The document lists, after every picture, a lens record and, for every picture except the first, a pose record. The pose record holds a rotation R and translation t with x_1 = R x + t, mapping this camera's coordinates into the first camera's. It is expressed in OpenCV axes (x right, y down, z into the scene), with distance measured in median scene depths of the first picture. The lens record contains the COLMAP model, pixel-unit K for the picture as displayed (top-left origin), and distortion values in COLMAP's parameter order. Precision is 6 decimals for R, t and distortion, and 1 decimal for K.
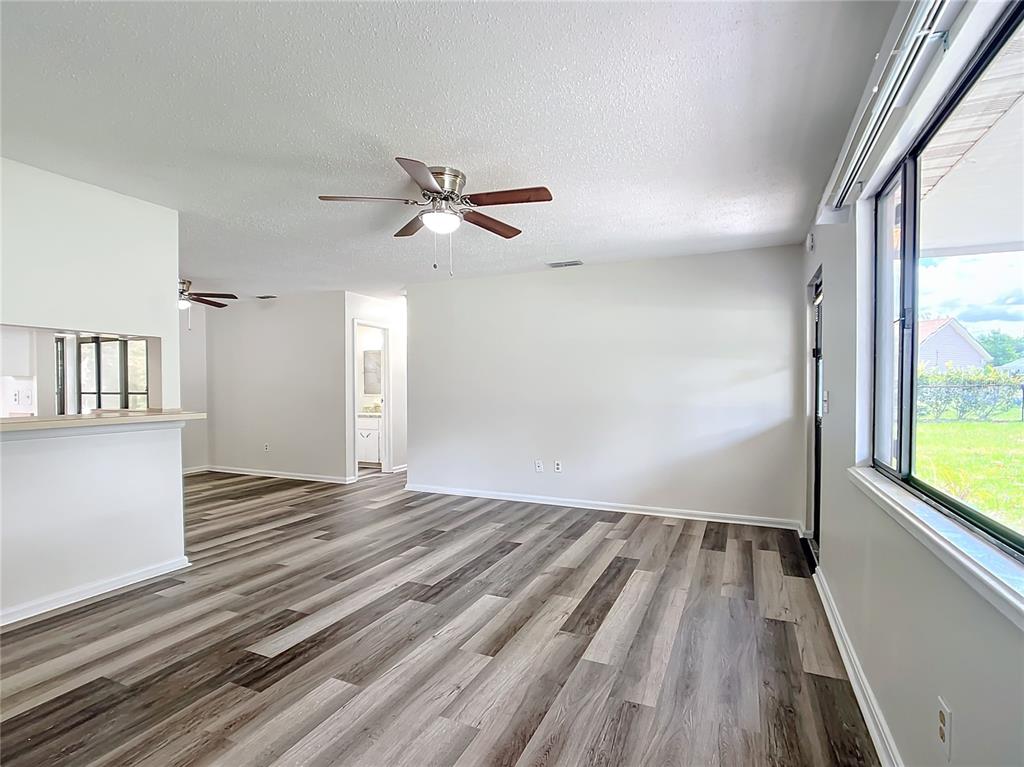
lens RADIAL K [[516.1, 0, 512.0], [0, 516.1, 383.5], [0, 0, 1]] dist [-0.022709, 0.013280]
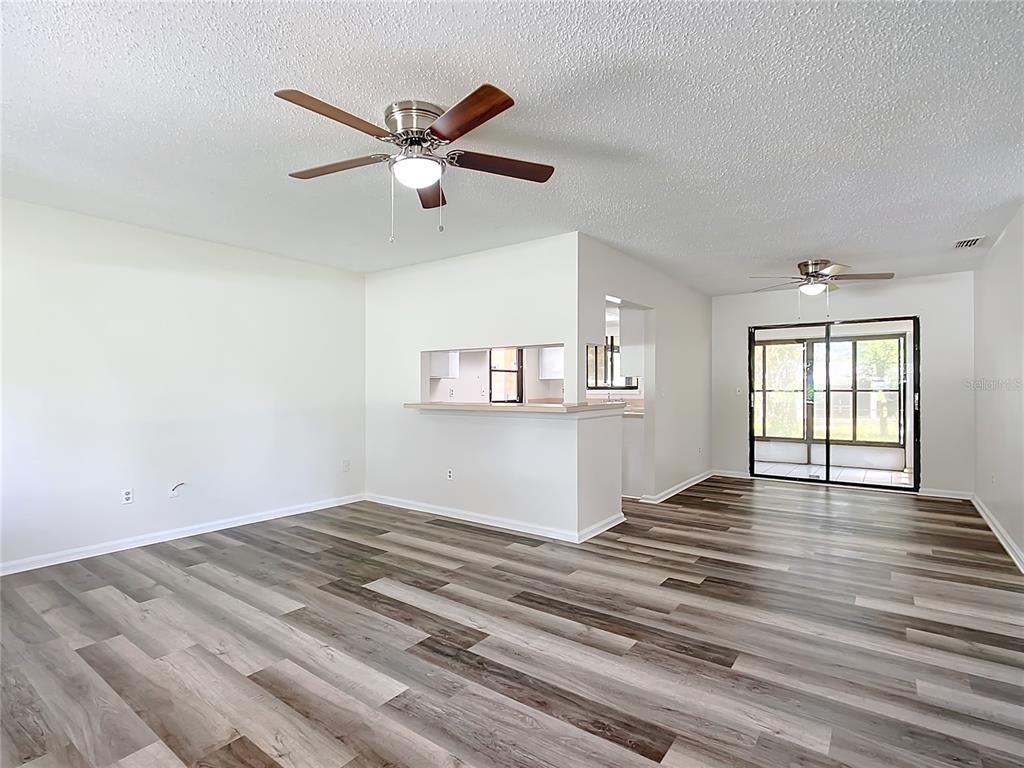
lens RADIAL K [[516.1, 0, 512.0], [0, 516.1, 384.0], [0, 0, 1]] dist [-0.022709, 0.013280]
pose [[-0.206978, 0.000535, -0.978345, 0.574823], [0.007075, 0.999975, -0.000950, 0.006746], [0.978320, -0.007118, -0.206977, 1.246547]]
